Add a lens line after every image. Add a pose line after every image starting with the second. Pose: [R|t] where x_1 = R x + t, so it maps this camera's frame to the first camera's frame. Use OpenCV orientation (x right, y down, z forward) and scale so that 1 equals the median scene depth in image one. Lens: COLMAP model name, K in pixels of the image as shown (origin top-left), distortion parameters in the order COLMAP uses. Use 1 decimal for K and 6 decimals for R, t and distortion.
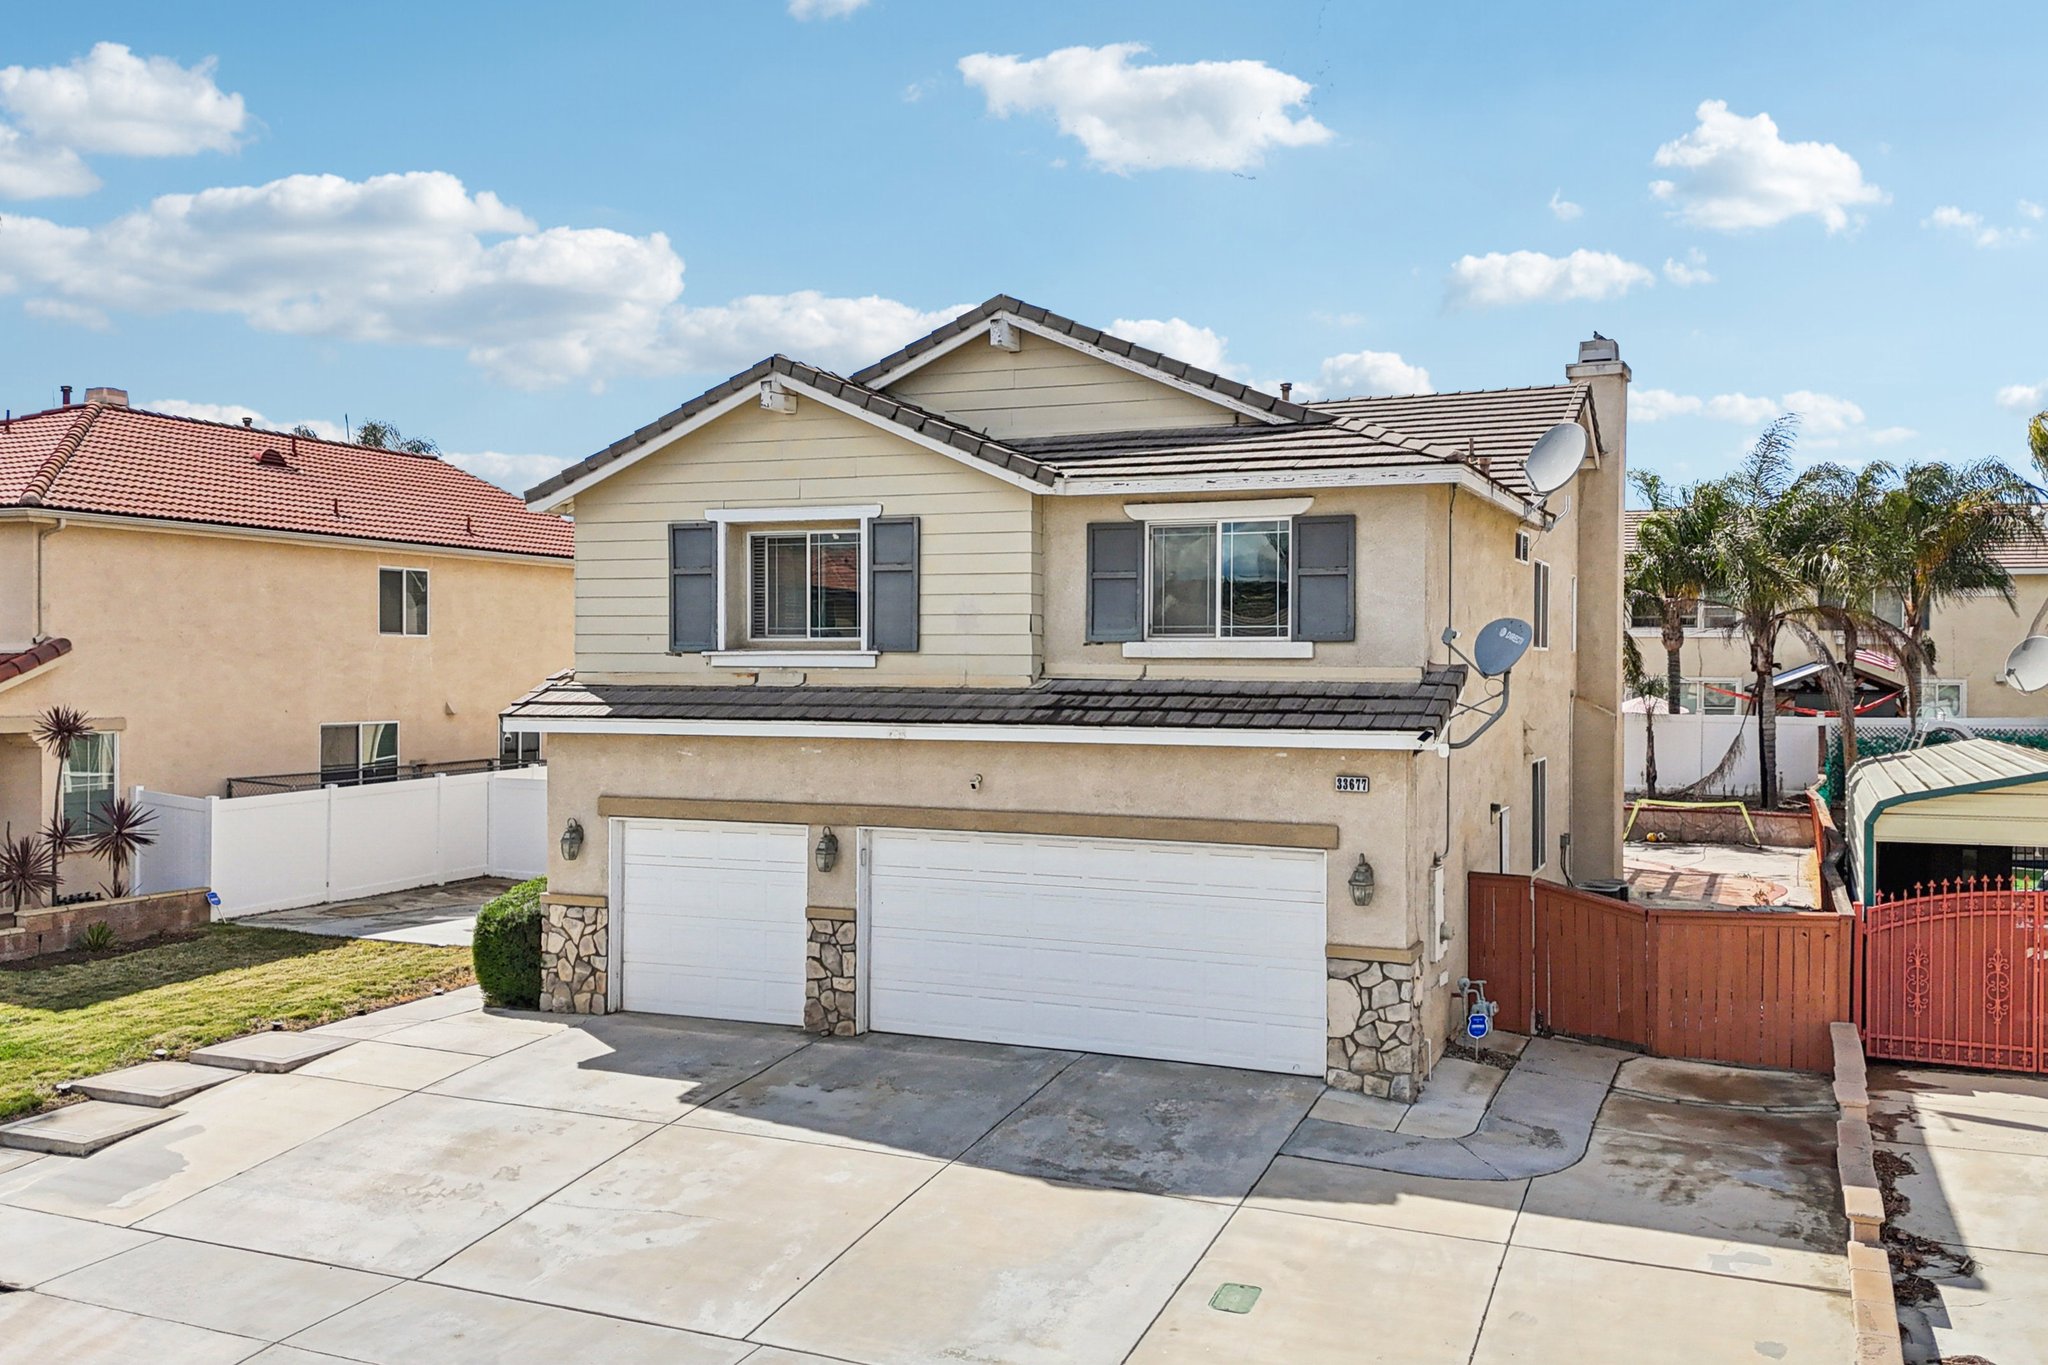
lens RADIAL K [[1790.8, 0, 1014.1], [0, 1790.8, 670.5], [0, 0, 1]] dist [0.111324, -0.168553]
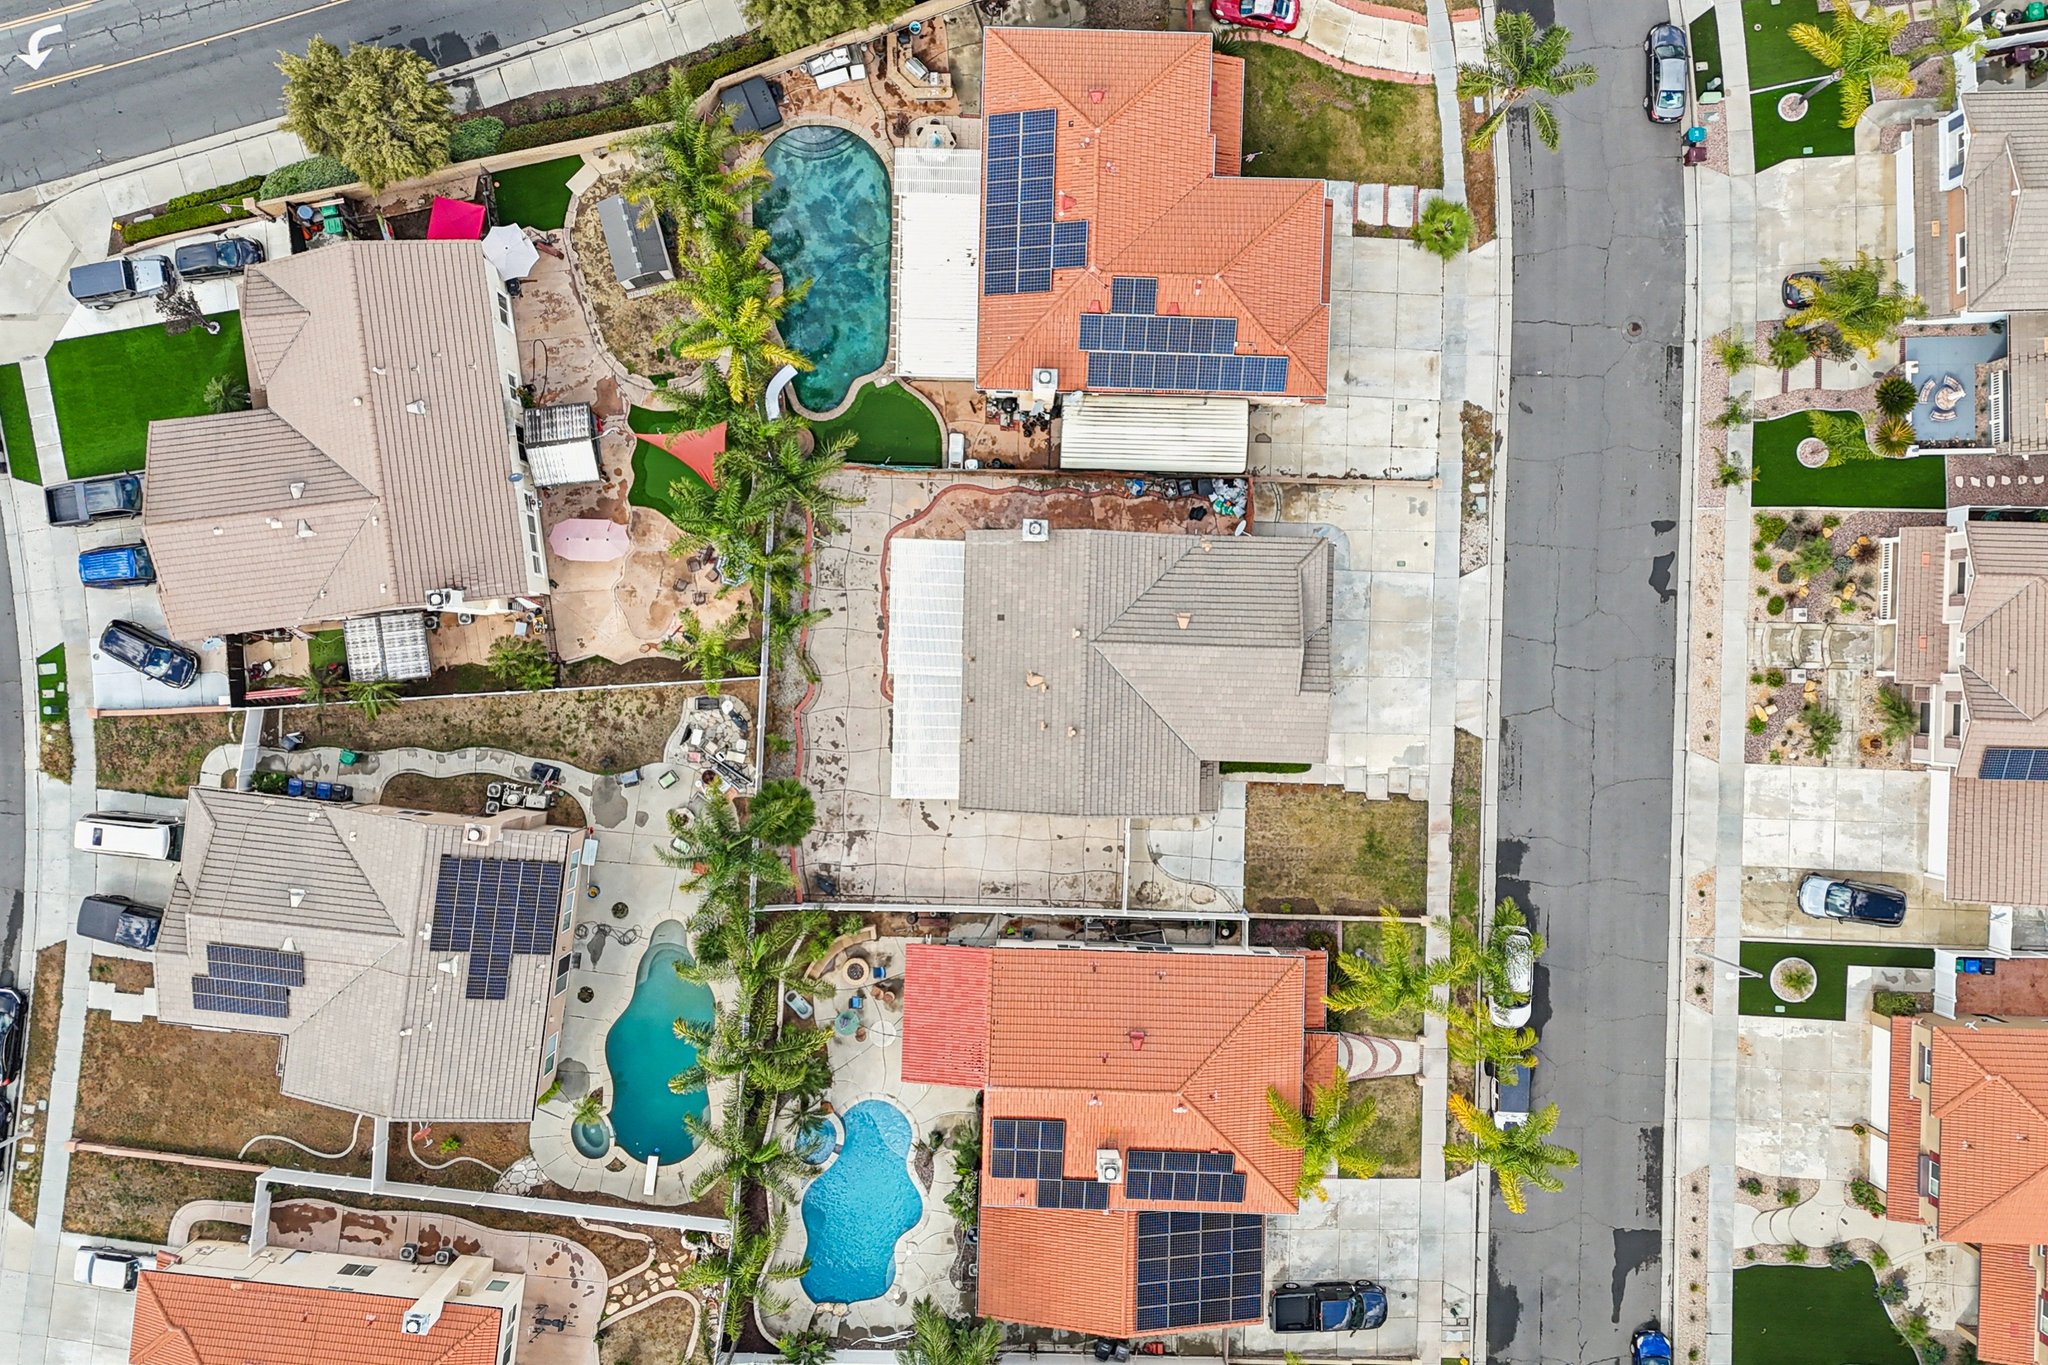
lens RADIAL K [[1790.8, 0, 1027.0], [0, 1790.8, 684.6], [0, 0, 1]] dist [0.111324, -0.168553]
pose [[-0.375563, -0.926582, -0.019980, 0.255122], [0.002399, -0.022530, 0.999743, -4.610404], [-0.926794, 0.375418, 0.010684, 1.678658]]
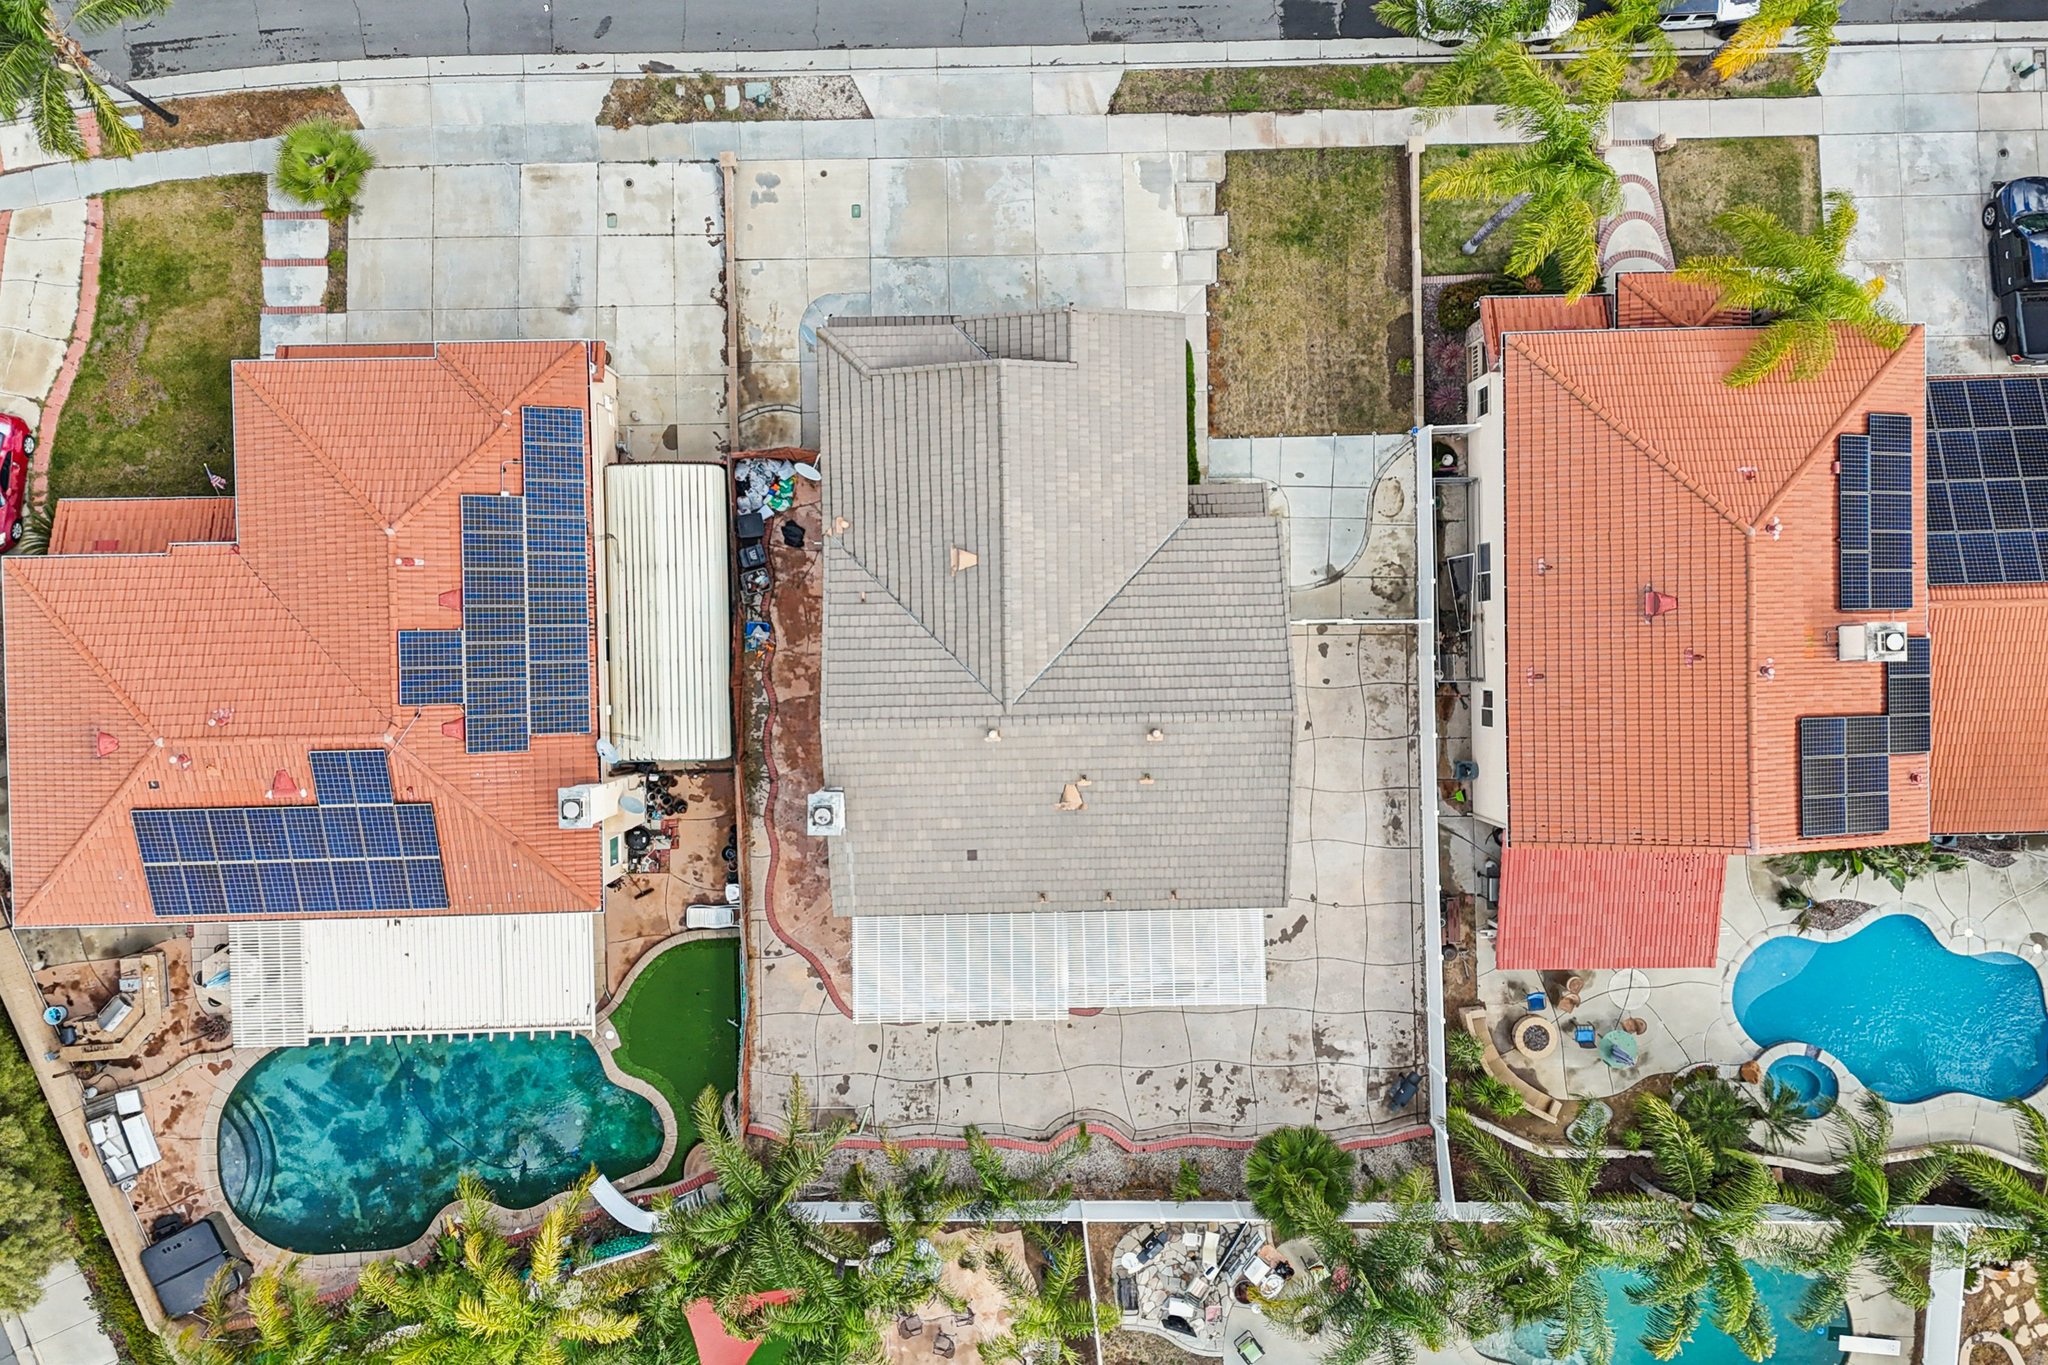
lens RADIAL K [[1790.8, 0, 1023.7], [0, 1790.8, 681.7], [0, 0, 1]] dist [0.111324, -0.168553]
pose [[-0.907872, 0.419145, -0.009297, 0.187754], [-0.022749, -0.027108, 0.999374, -2.888511], [0.418631, 0.907514, 0.034146, 1.422598]]
